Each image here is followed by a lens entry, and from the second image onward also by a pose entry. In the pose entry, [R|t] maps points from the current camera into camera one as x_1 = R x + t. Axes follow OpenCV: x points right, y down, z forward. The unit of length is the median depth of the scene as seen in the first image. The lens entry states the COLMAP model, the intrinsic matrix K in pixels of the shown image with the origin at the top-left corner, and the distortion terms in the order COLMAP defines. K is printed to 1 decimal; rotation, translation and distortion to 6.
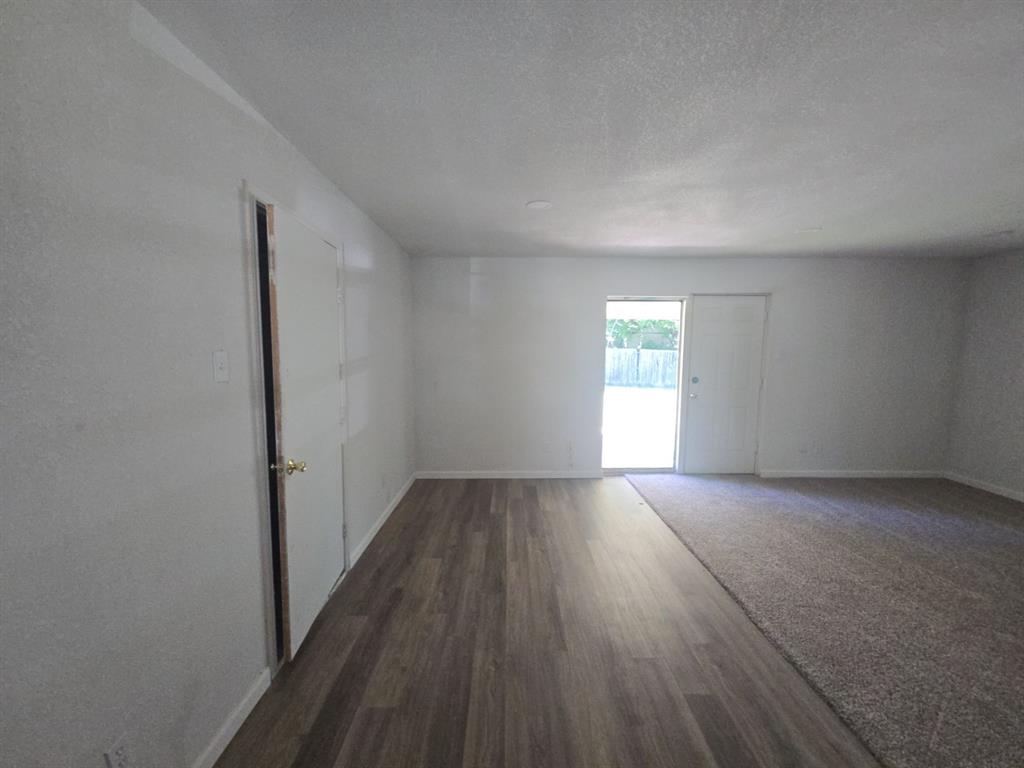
lens RADIAL K [[416.9, 0, 509.4], [0, 416.9, 388.8], [0, 0, 1]] dist [0.003492, 0.000444]
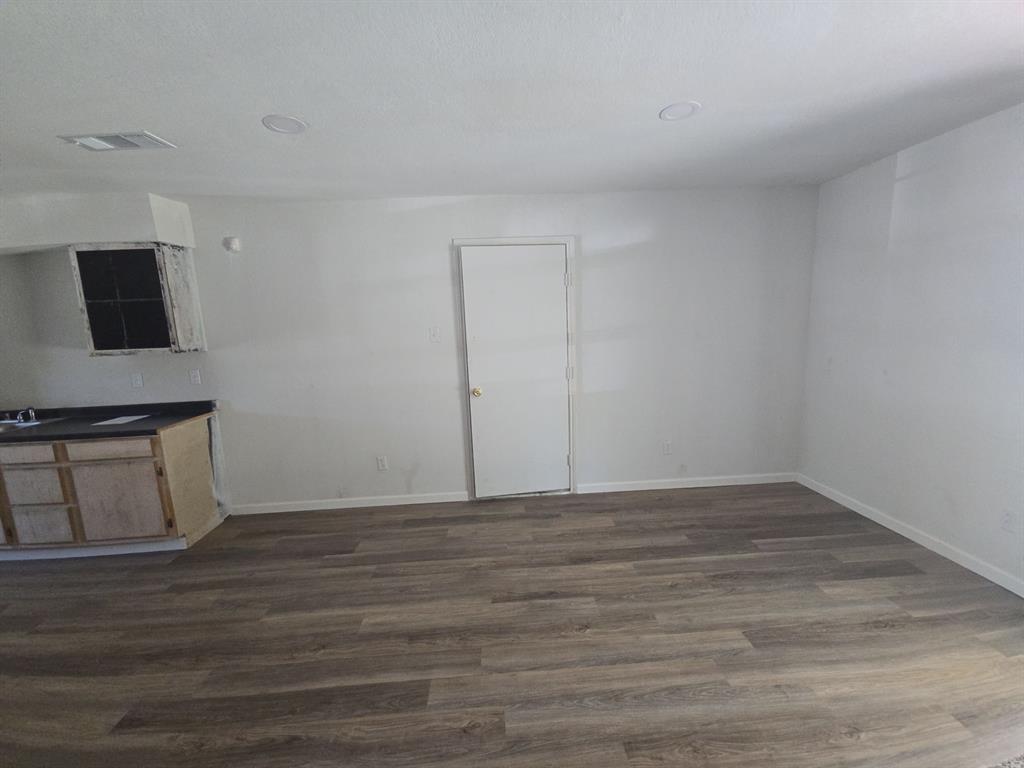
lens RADIAL K [[416.9, 0, 509.4], [0, 416.9, 388.8], [0, 0, 1]] dist [0.003492, 0.000444]
pose [[0.046756, 0.156727, -0.986535, 0.845048], [-0.058646, 0.986342, 0.153917, -0.073369], [0.997183, 0.050660, 0.055309, 0.715394]]
